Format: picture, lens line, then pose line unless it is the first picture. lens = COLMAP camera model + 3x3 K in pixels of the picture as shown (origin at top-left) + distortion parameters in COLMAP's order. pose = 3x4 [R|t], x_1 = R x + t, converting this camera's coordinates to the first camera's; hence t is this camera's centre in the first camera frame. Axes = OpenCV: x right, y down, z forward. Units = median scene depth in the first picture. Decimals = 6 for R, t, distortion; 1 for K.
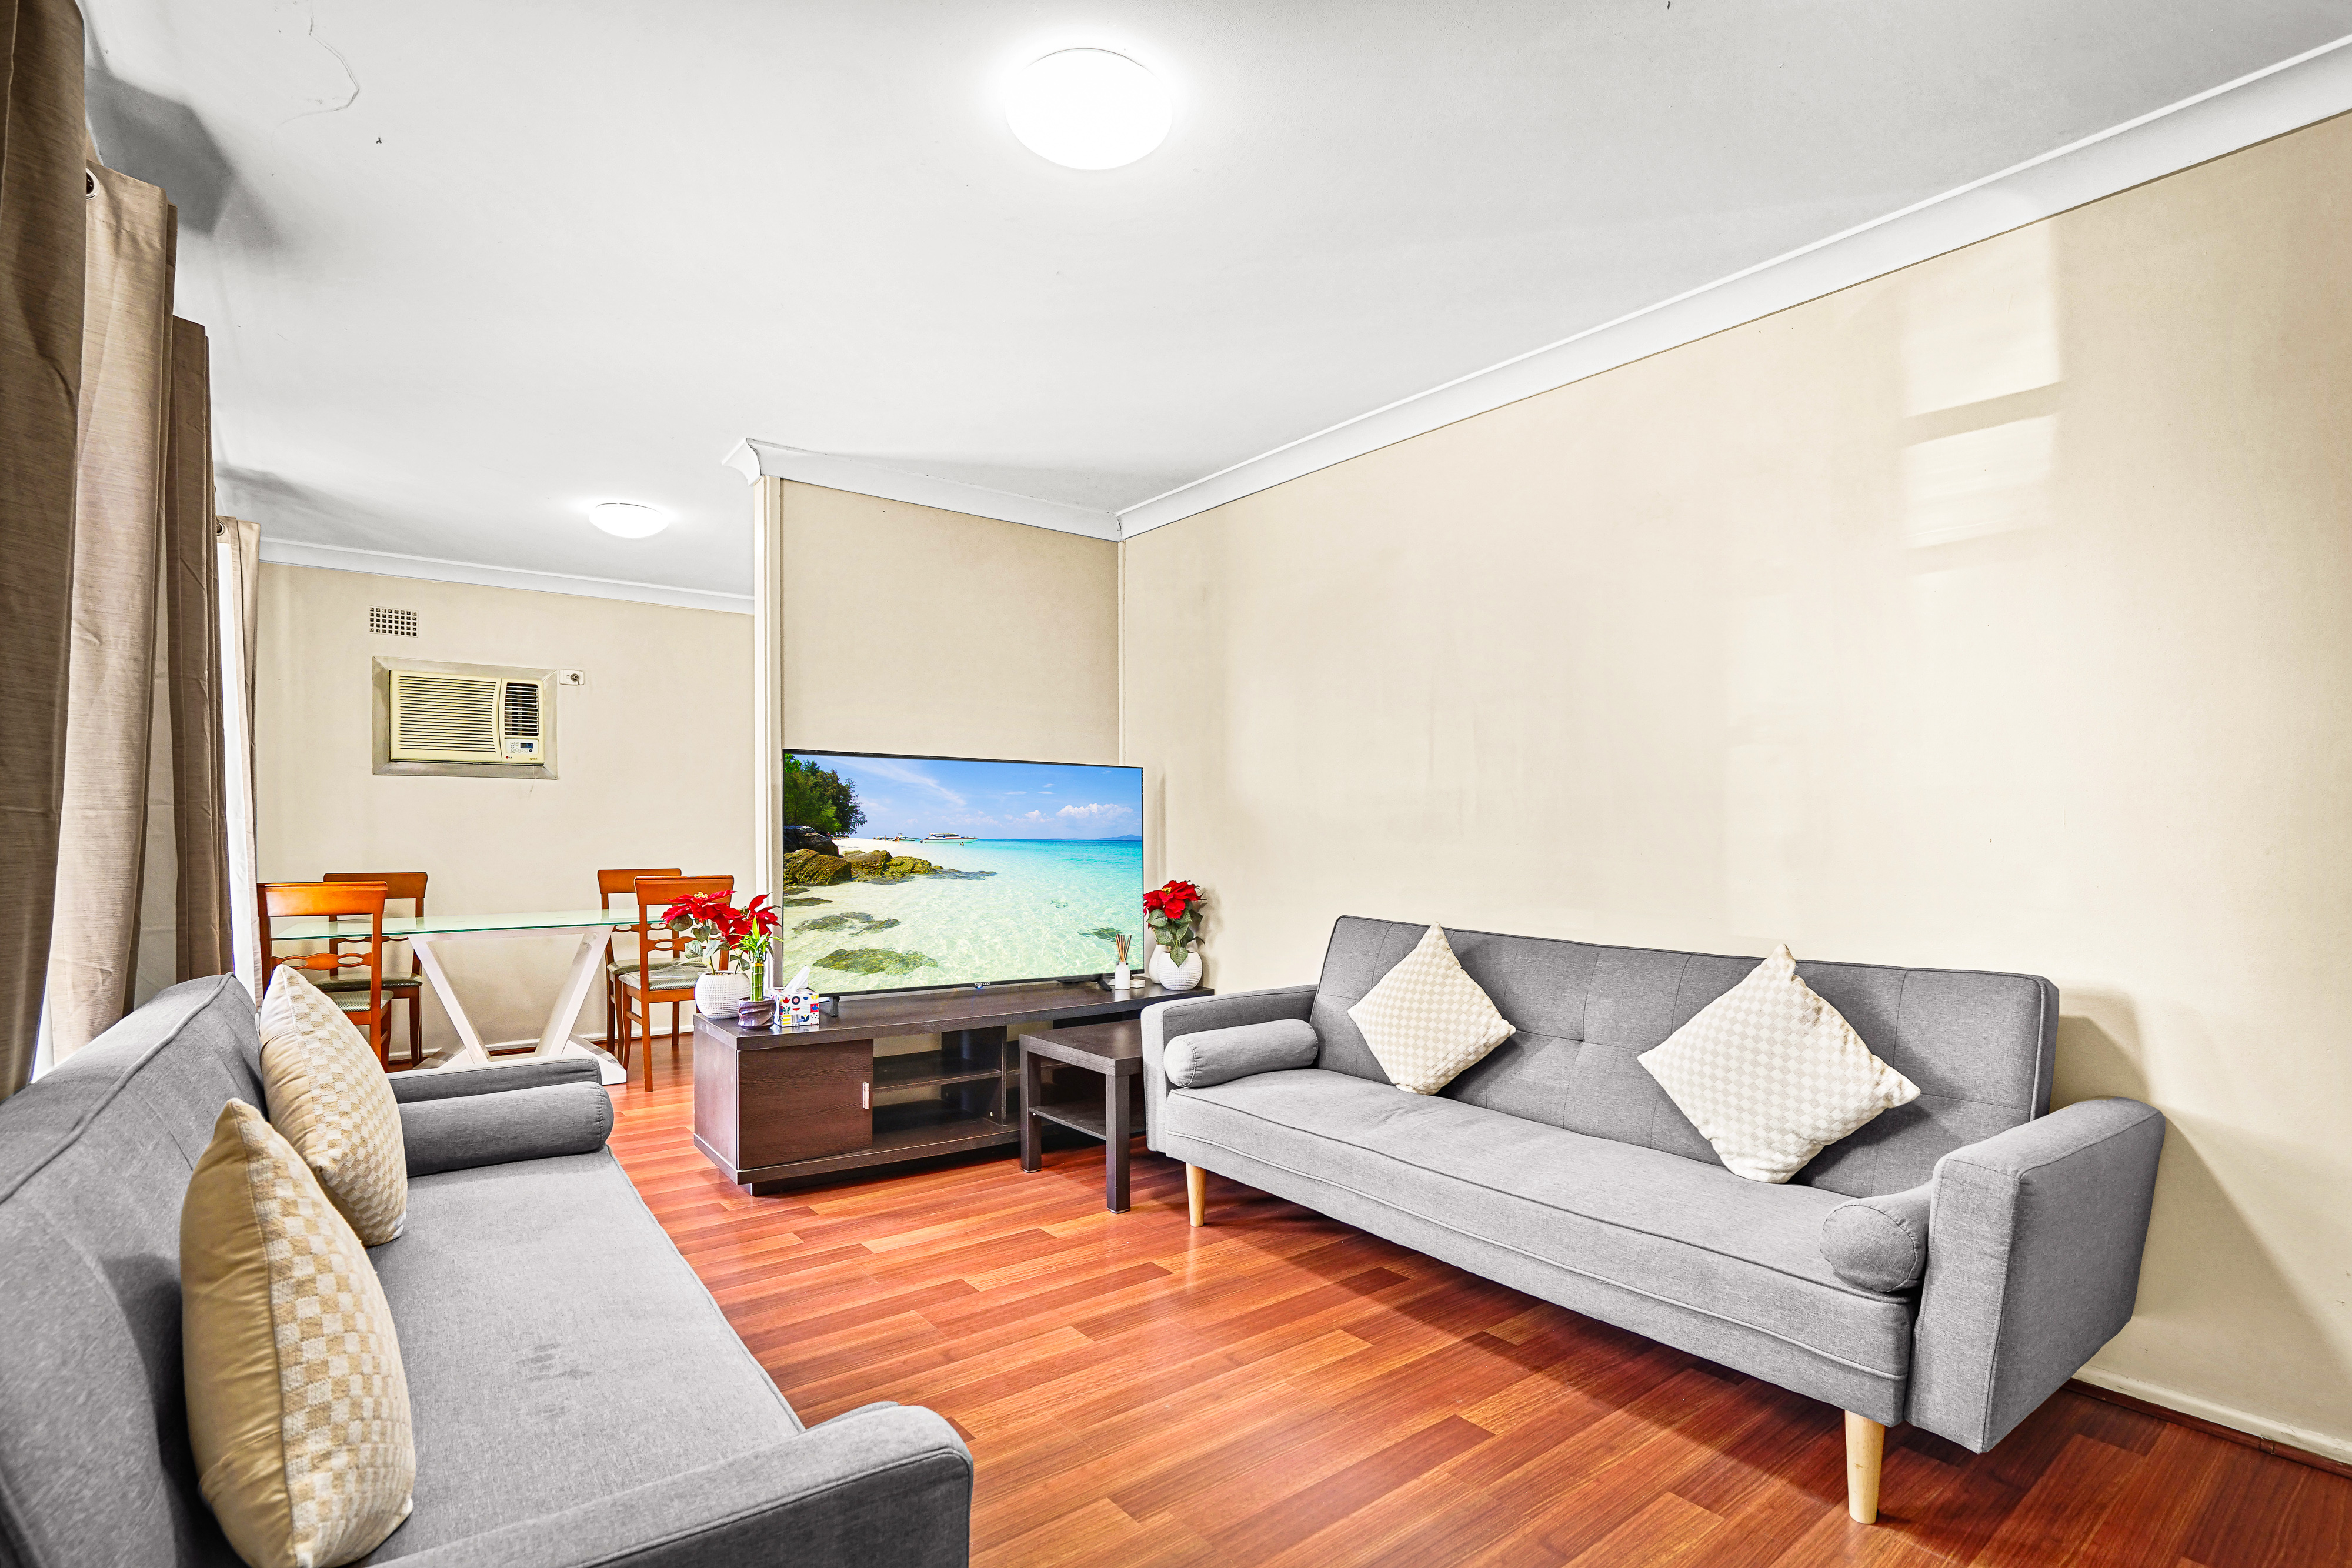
lens RADIAL K [[1139.0, 0, 1196.6], [0, 1139.0, 834.4], [0, 0, 1]] dist [0.000876, 0.000357]
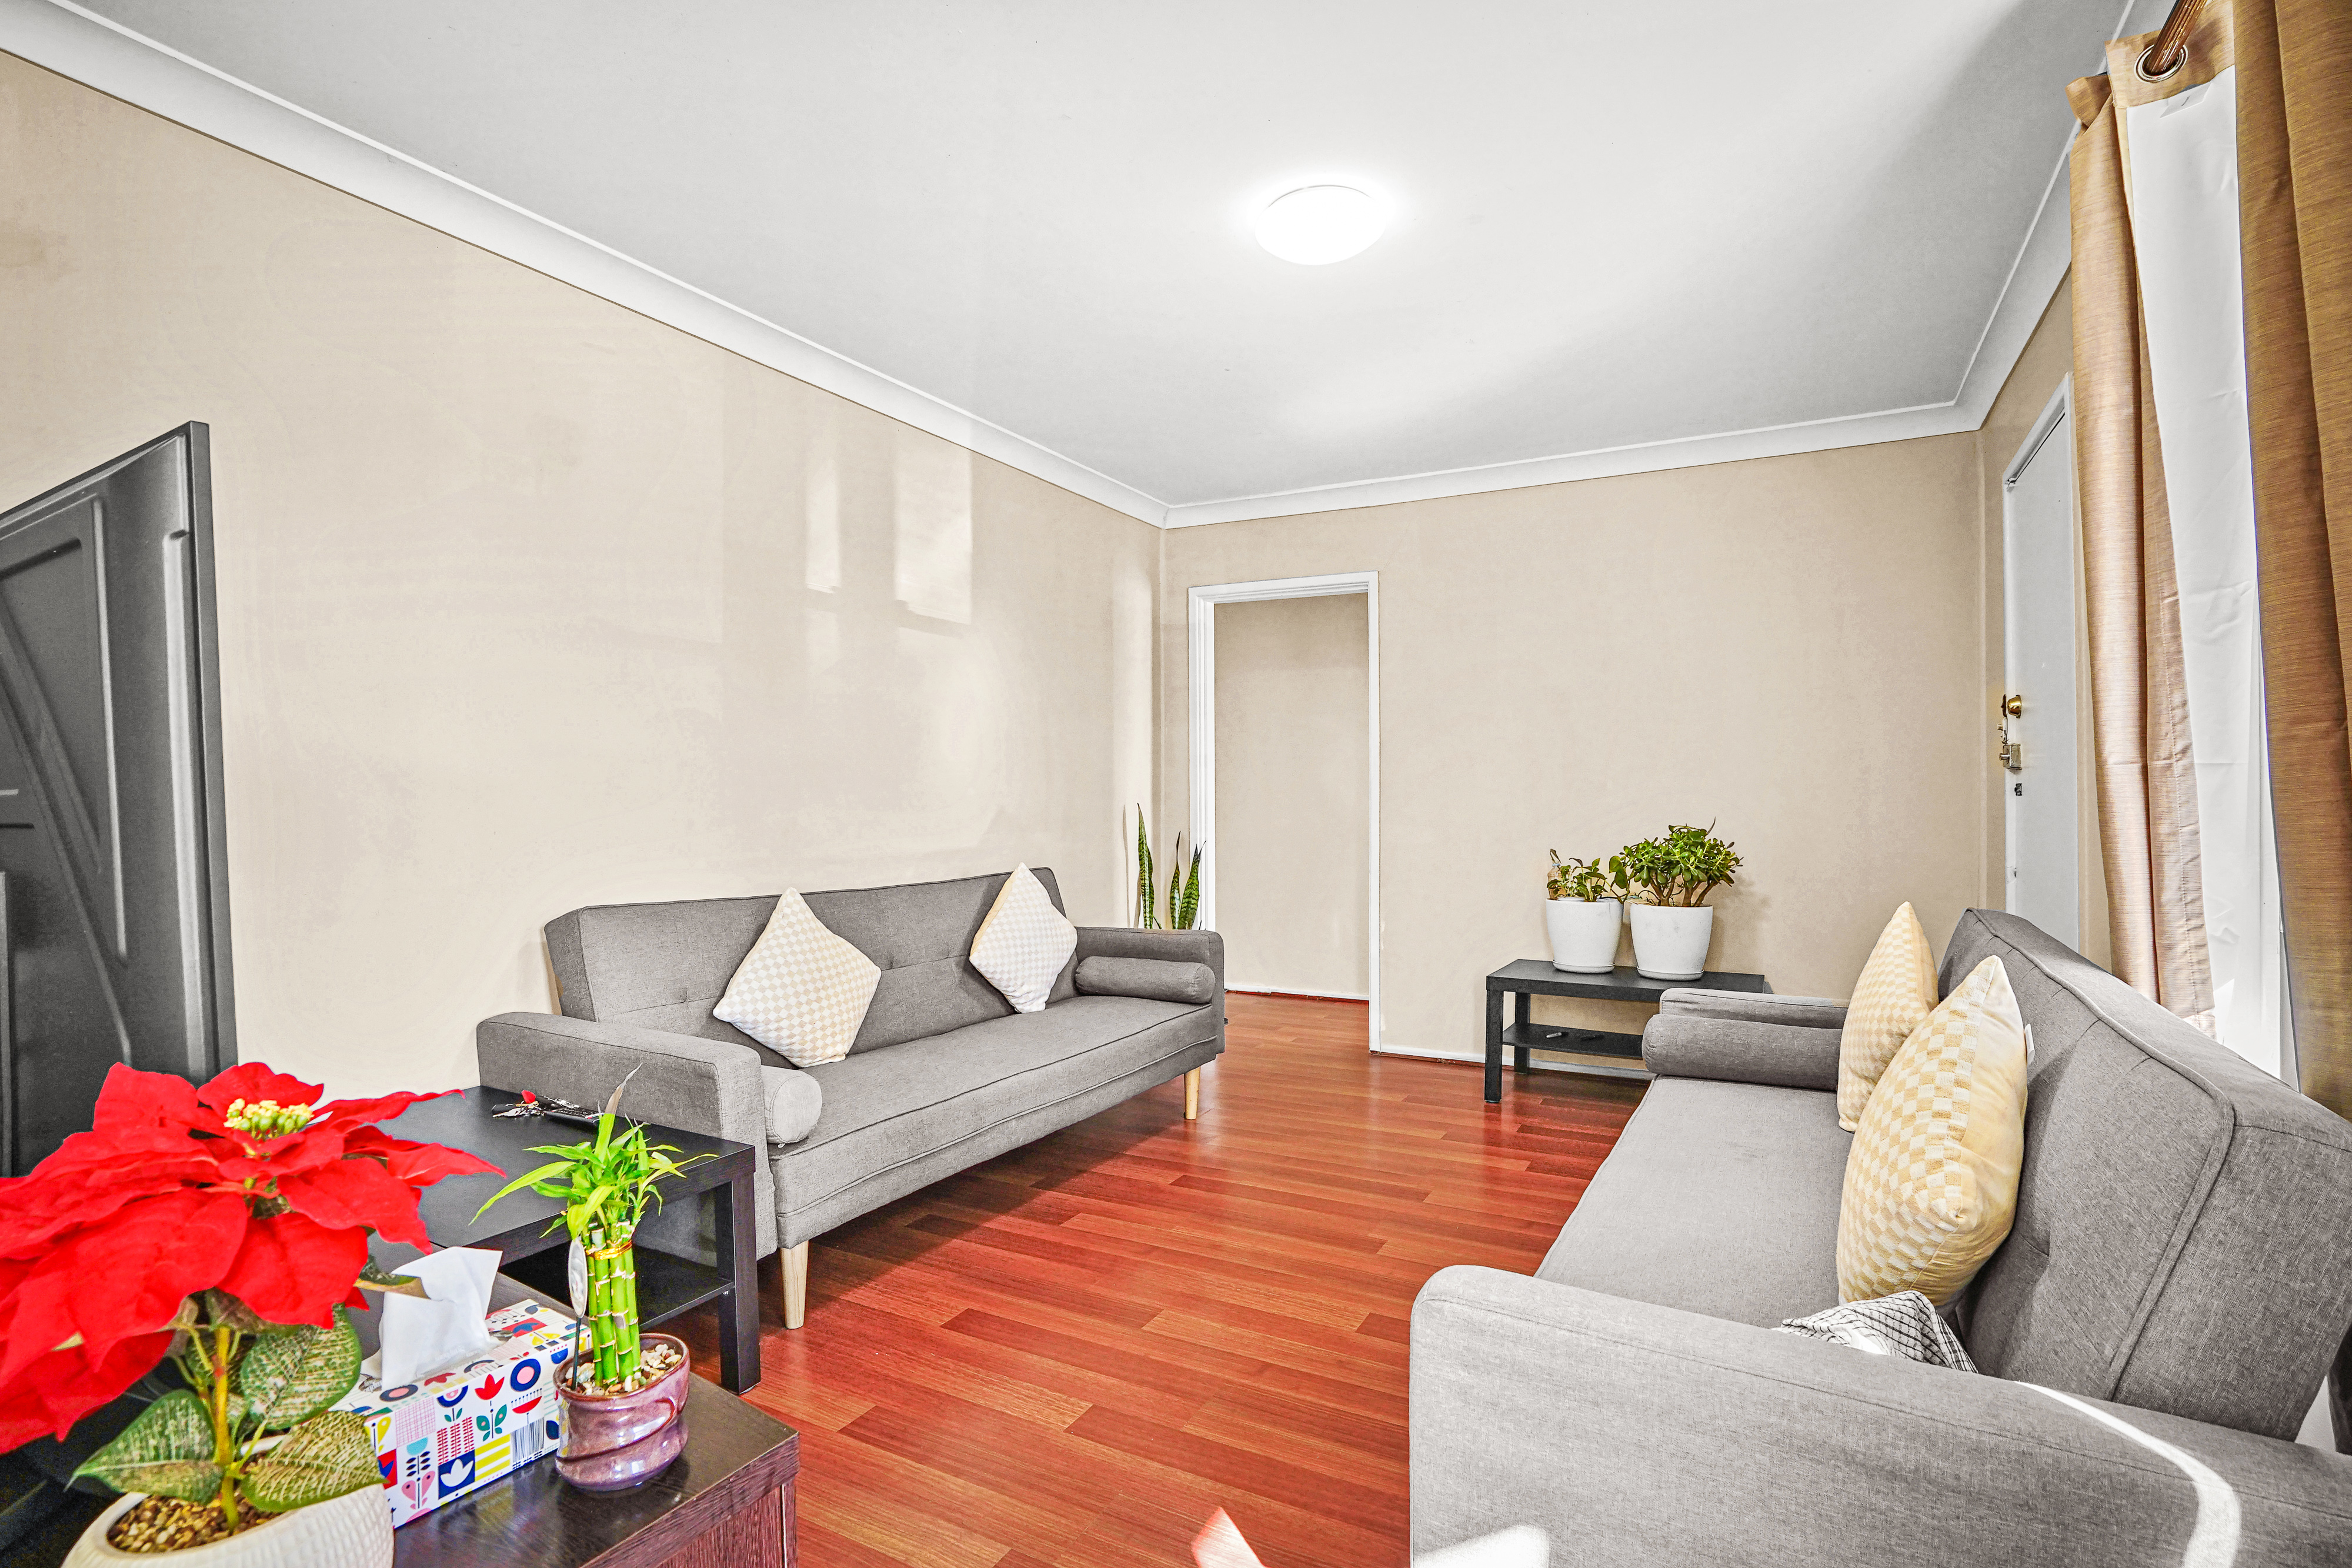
lens RADIAL K [[1126.4, 0, 1176.0], [0, 1126.4, 784.0], [0, 0, 1]] dist [0.001270, 0.000899]
pose [[-0.391815, 0.017505, 0.919878, -0.959714], [0.001636, 0.999831, -0.018330, 0.015849], [-0.920043, -0.005677, -0.391777, 1.337719]]
